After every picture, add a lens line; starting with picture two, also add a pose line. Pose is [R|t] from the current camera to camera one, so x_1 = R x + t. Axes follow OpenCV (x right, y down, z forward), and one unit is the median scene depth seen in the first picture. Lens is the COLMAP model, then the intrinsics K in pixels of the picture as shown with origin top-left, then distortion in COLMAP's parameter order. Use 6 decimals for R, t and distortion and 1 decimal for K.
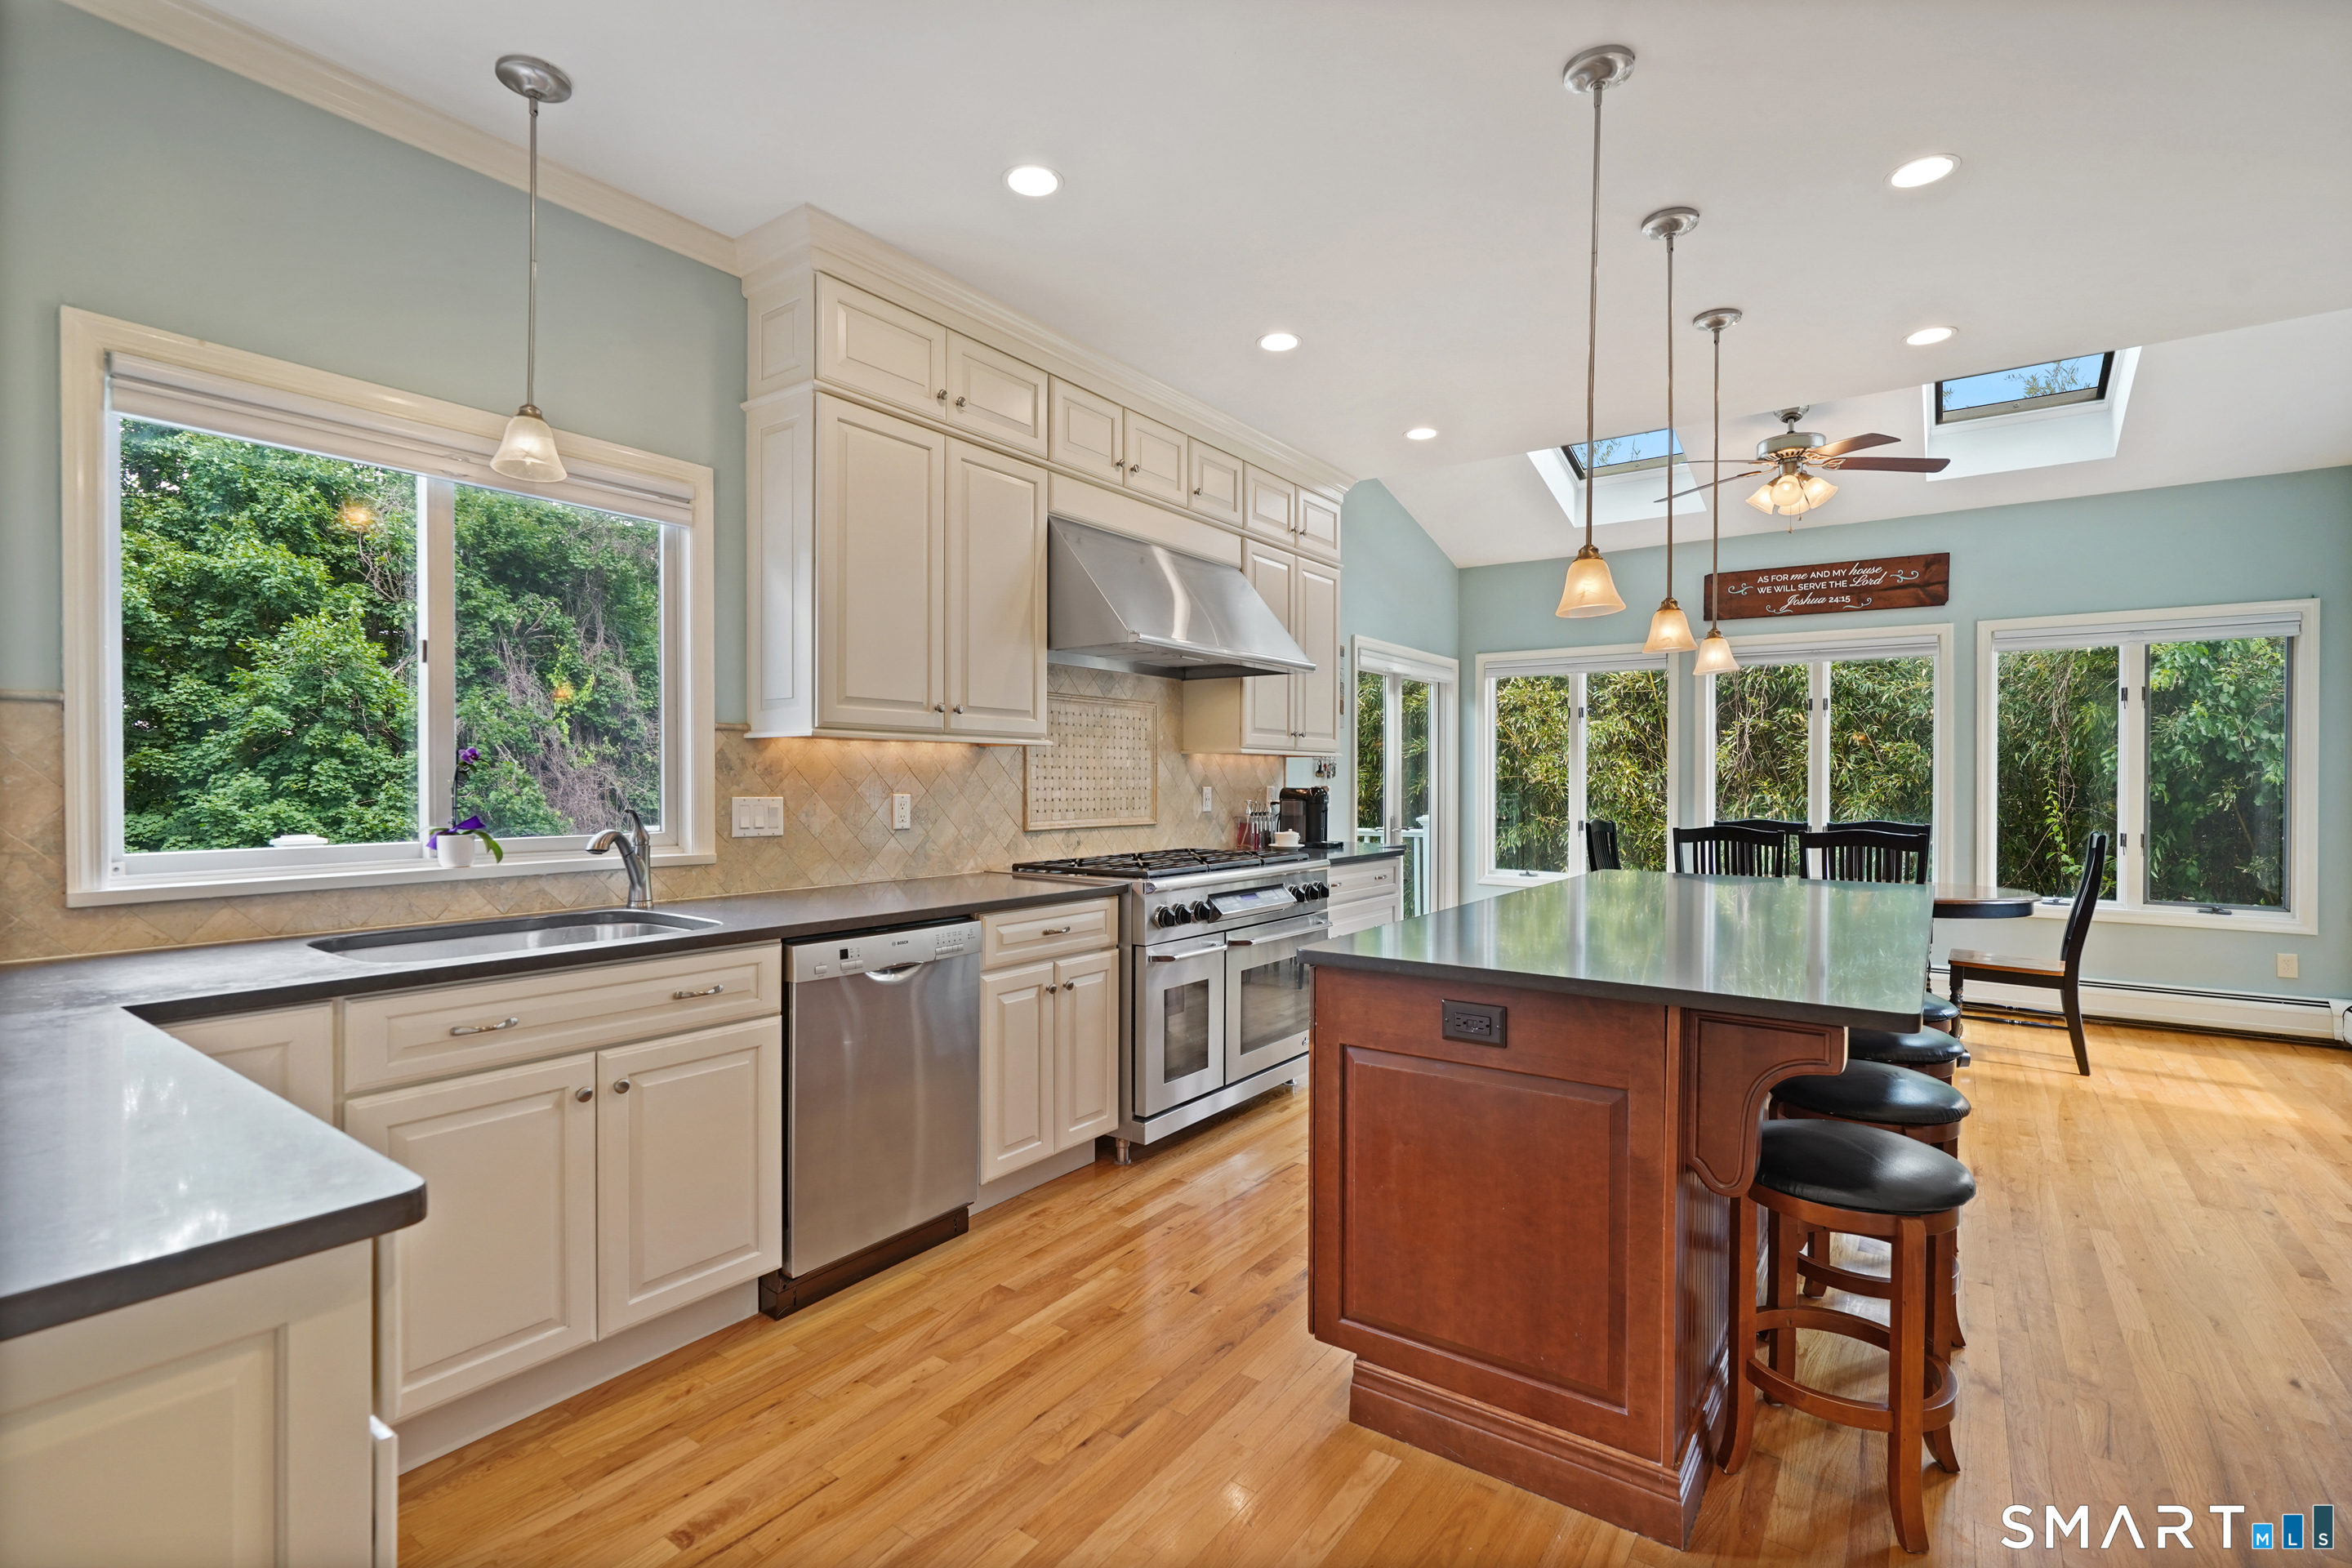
lens RADIAL K [[1070.8, 0, 1142.7], [0, 1070.8, 789.0], [0, 0, 1]] dist [-0.002208, -0.000227]
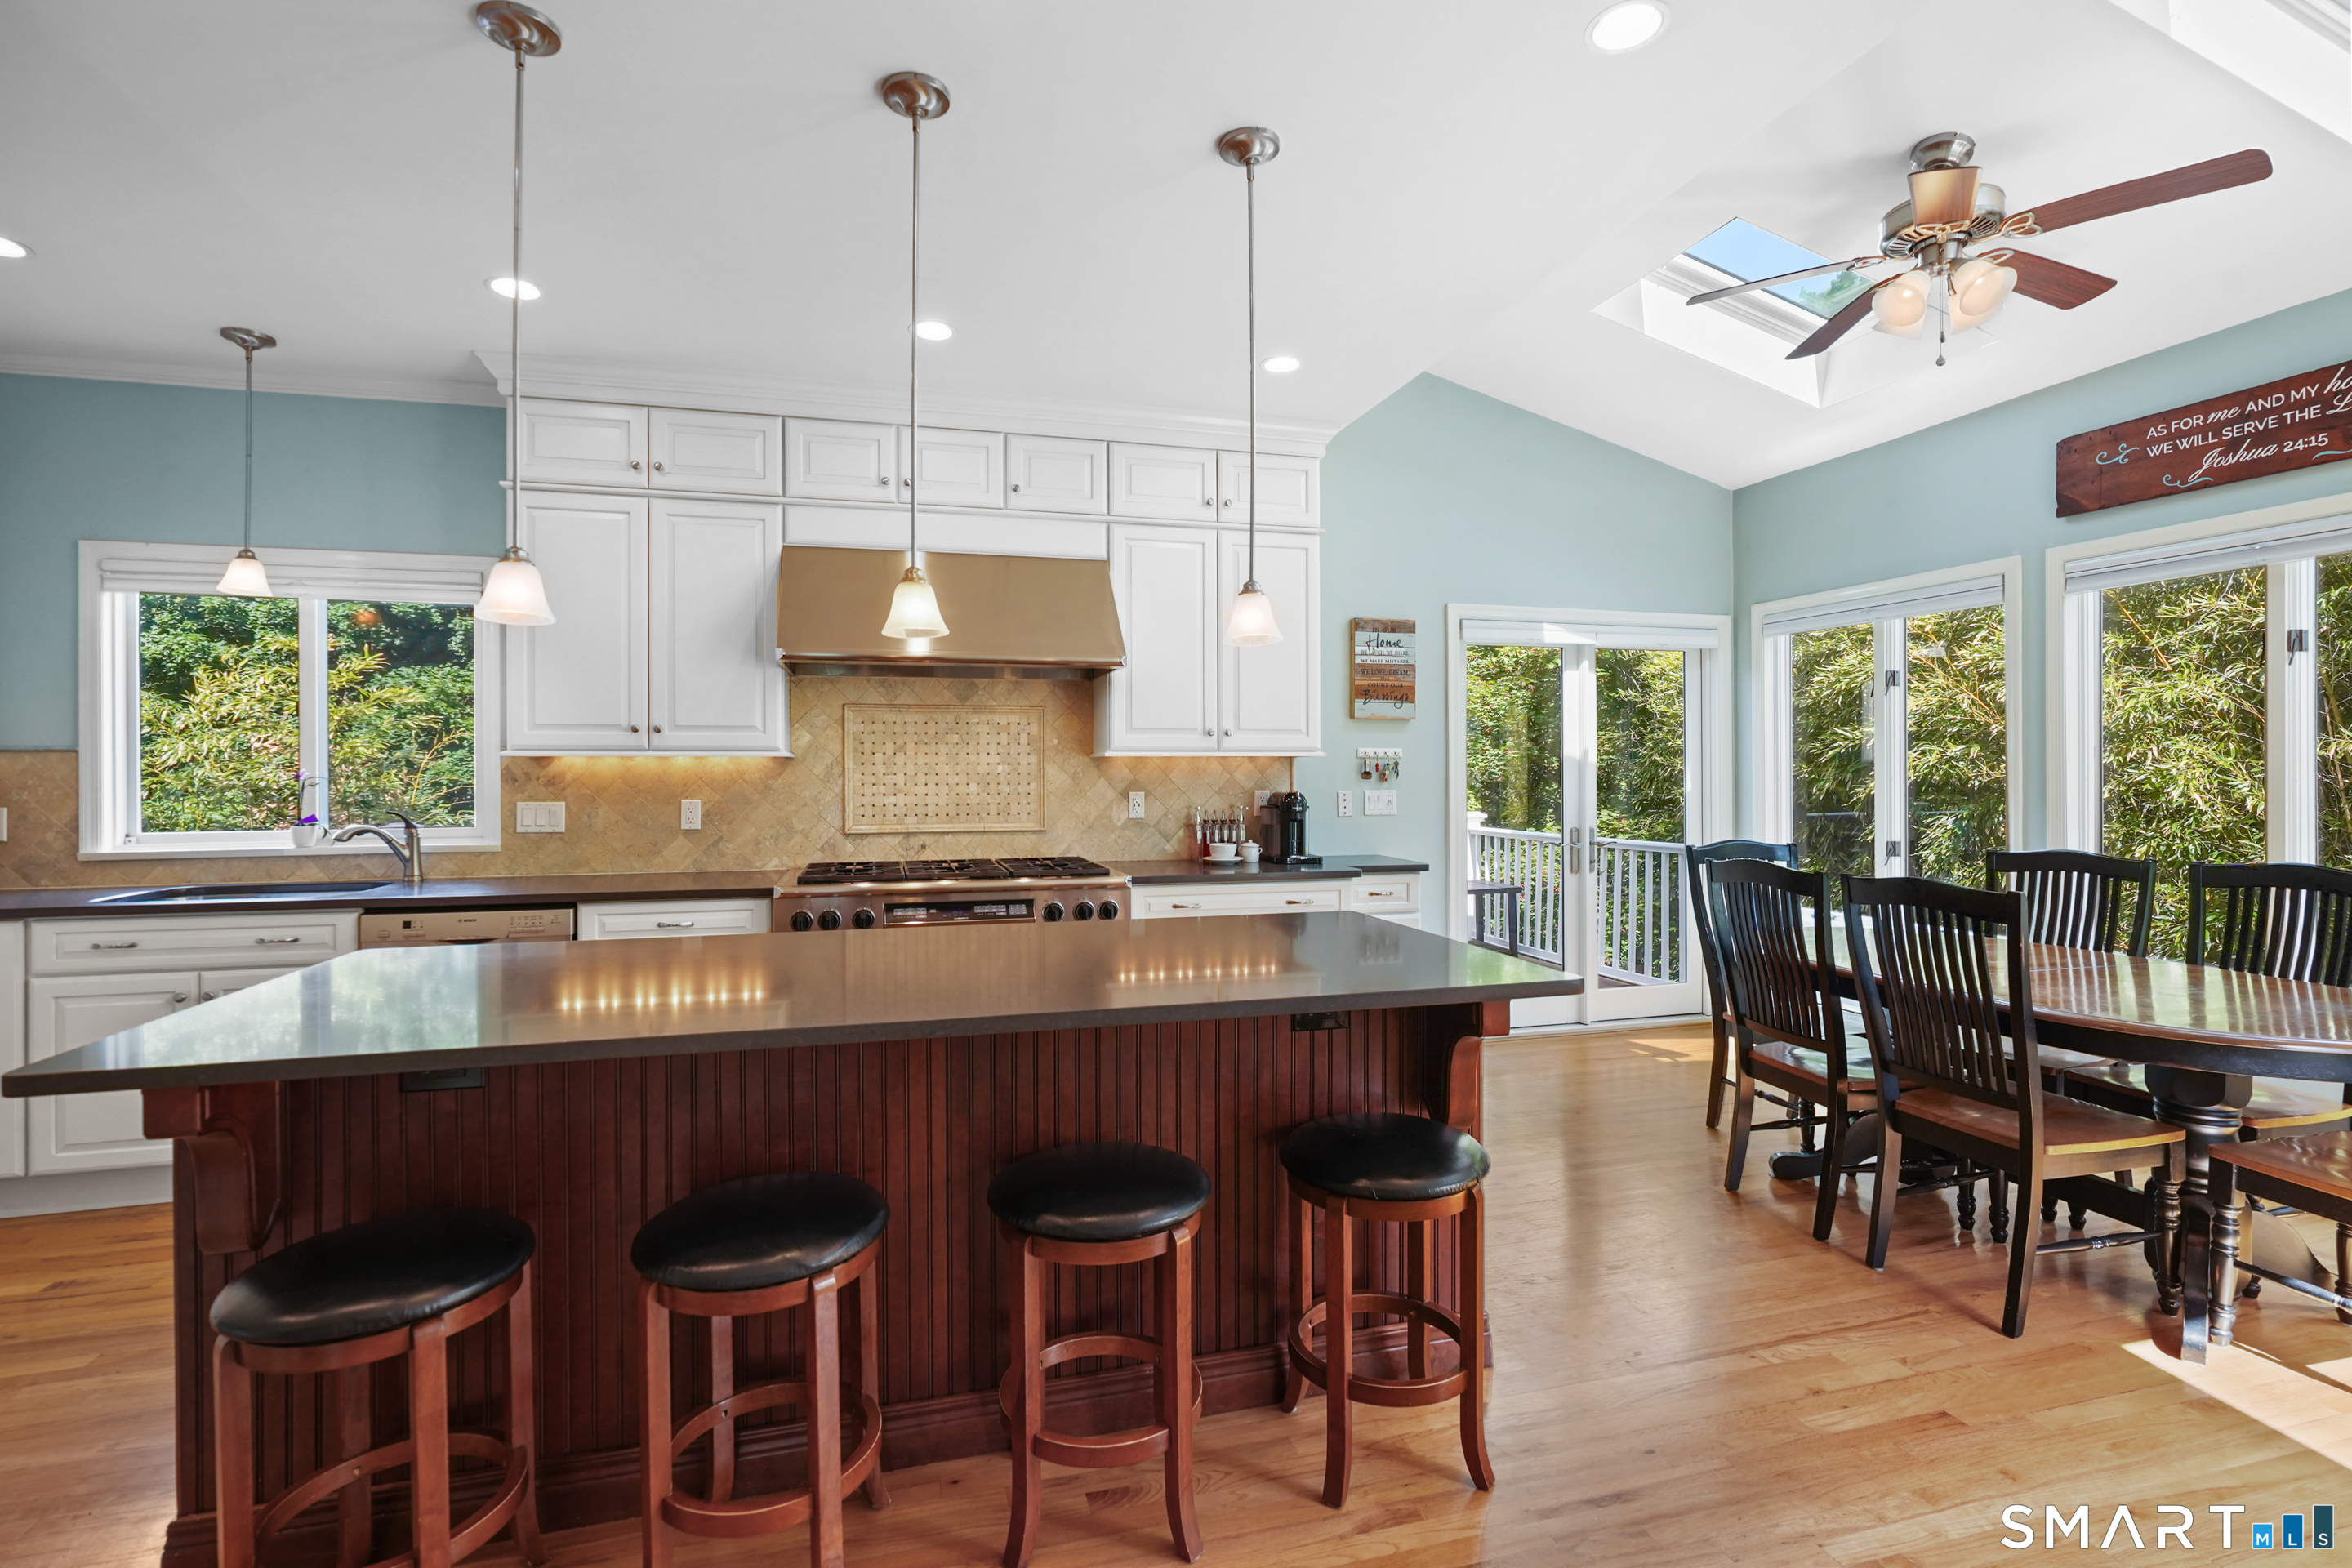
lens RADIAL K [[1049.4, 0, 1181.2], [0, 1049.4, 774.1], [0, 0, 1]] dist [-0.004699, 0.000783]
pose [[0.784639, -0.004761, -0.619935, 0.696075], [0.000291, 0.999973, -0.007312, -0.011392], [0.619953, 0.005557, 0.784619, 0.320579]]
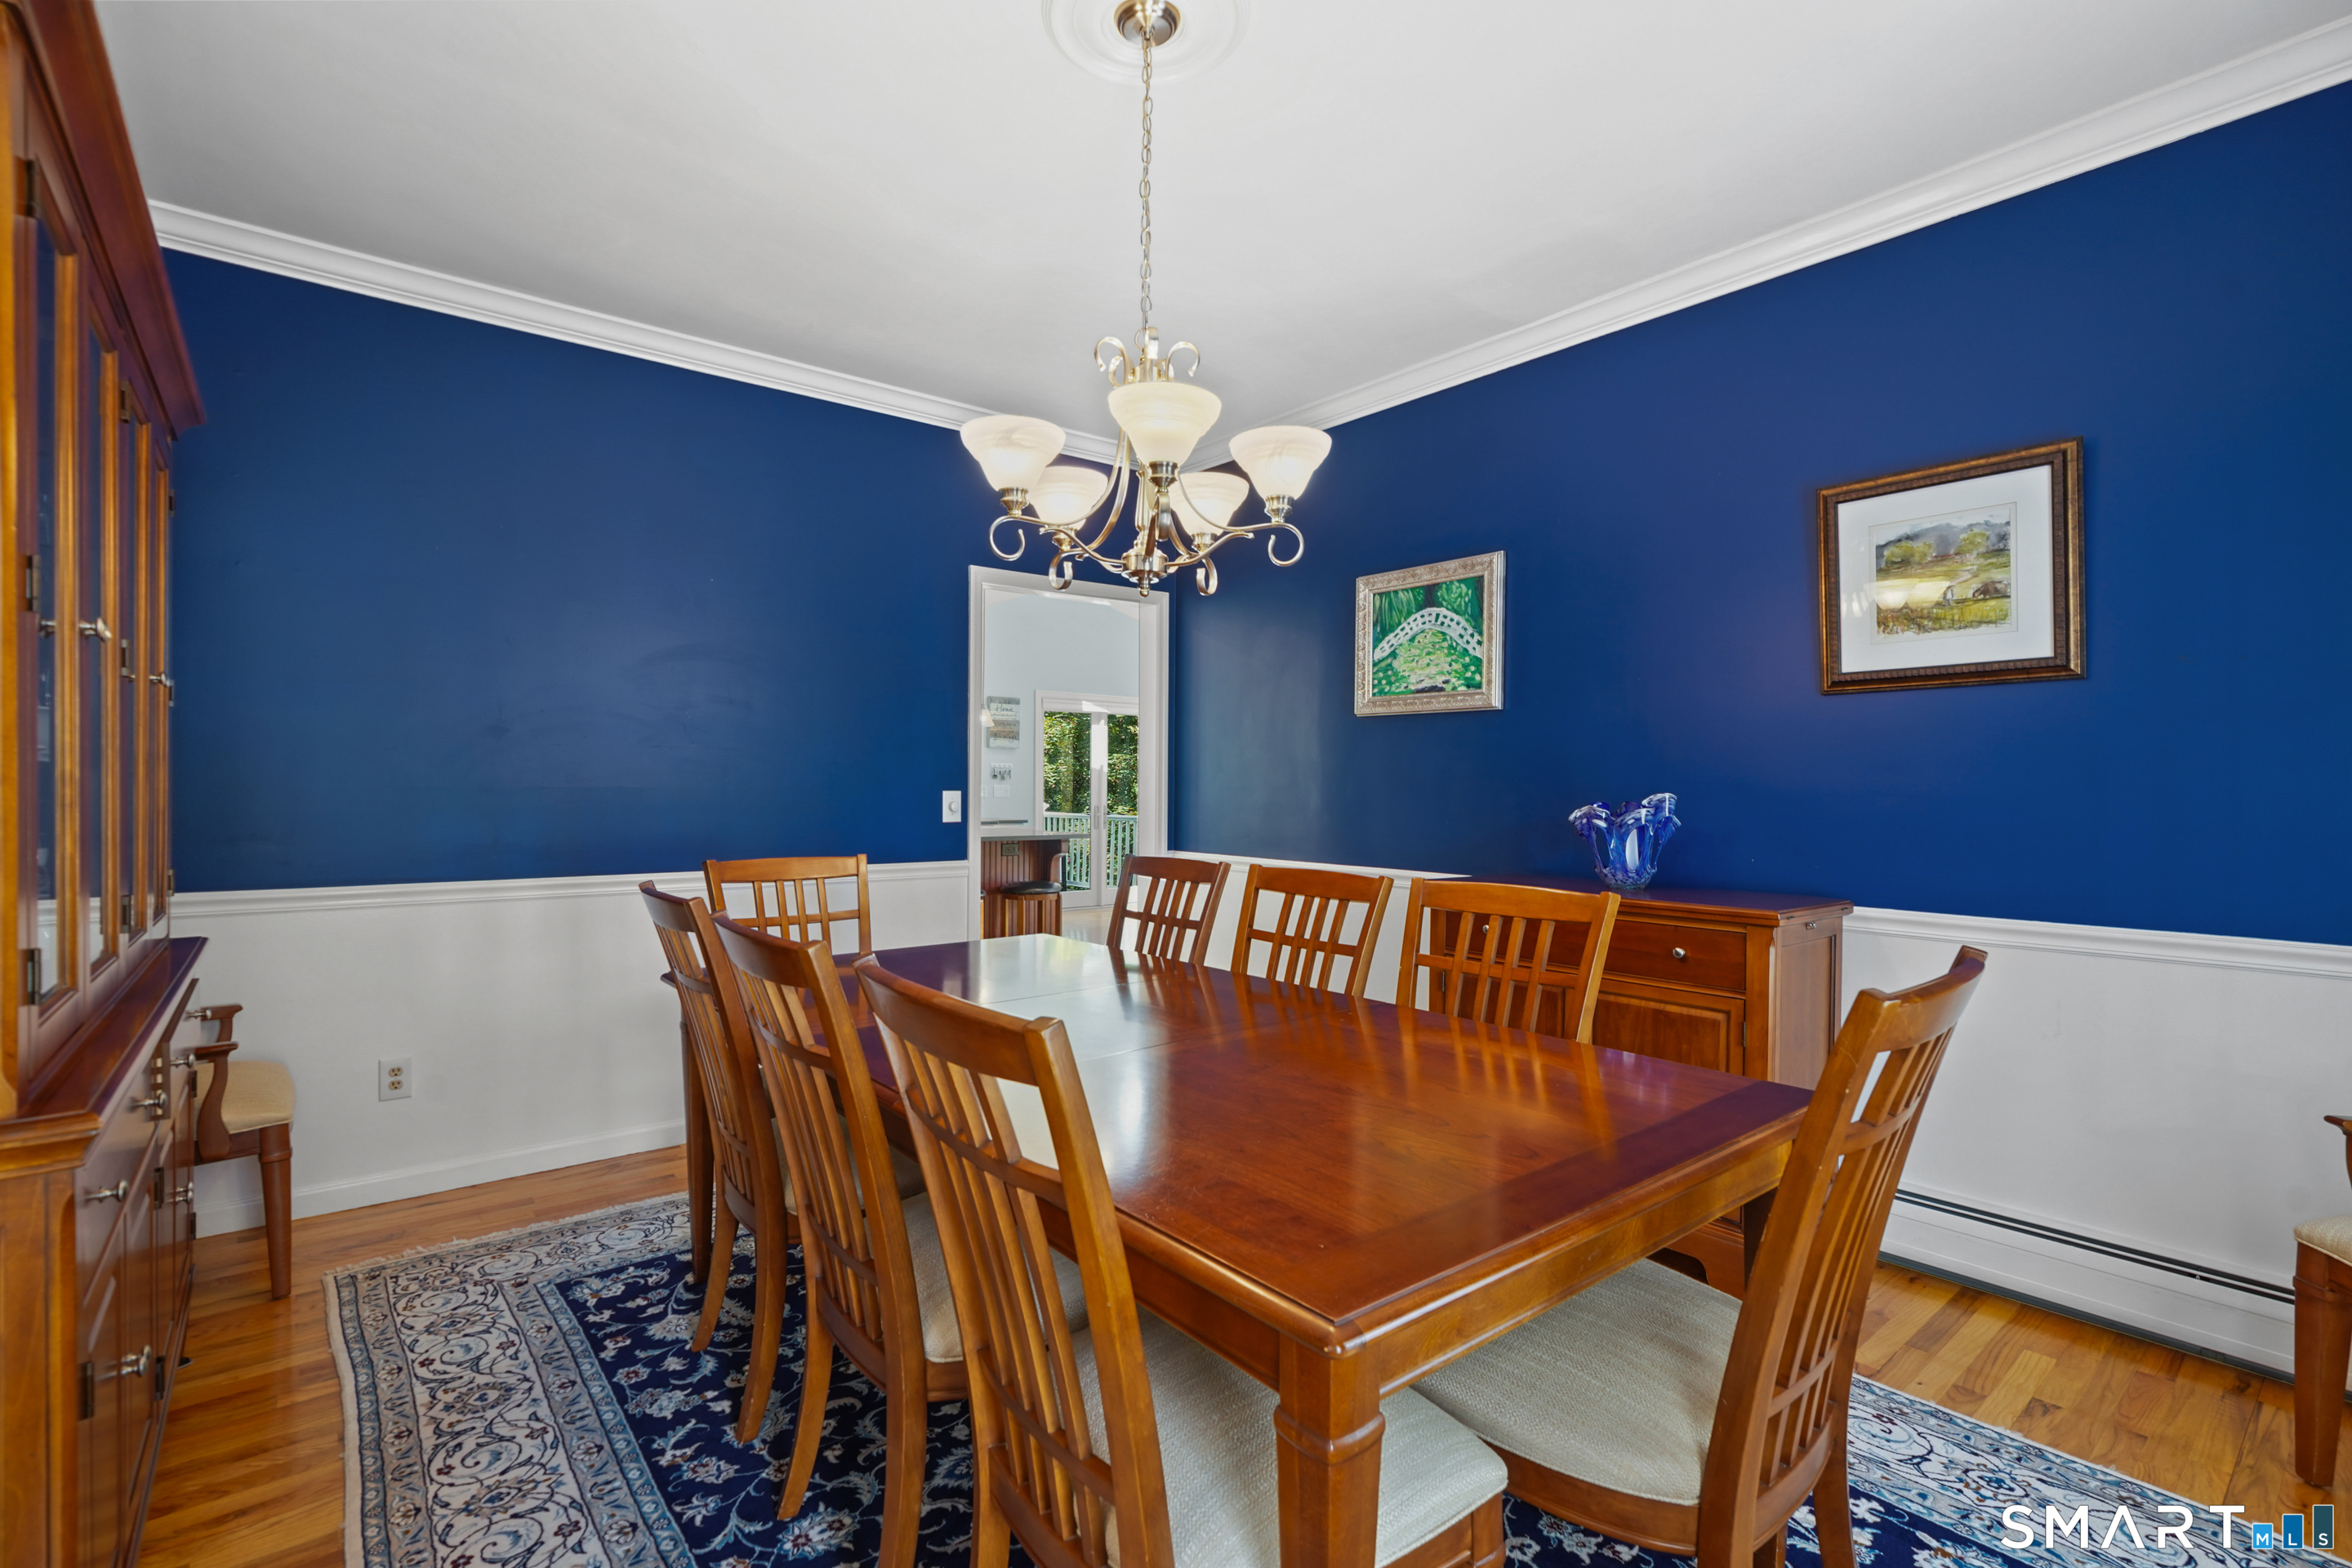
lens RADIAL K [[1064.1, 0, 1178.1], [0, 1064.1, 795.4], [0, 0, 1]] dist [0.000270, 0.000166]
pose [[0.969122, 0.003498, -0.246556, 1.040895], [-0.004439, 0.999985, -0.003261, 0.022958], [0.246541, 0.004255, 0.969123, -0.642036]]
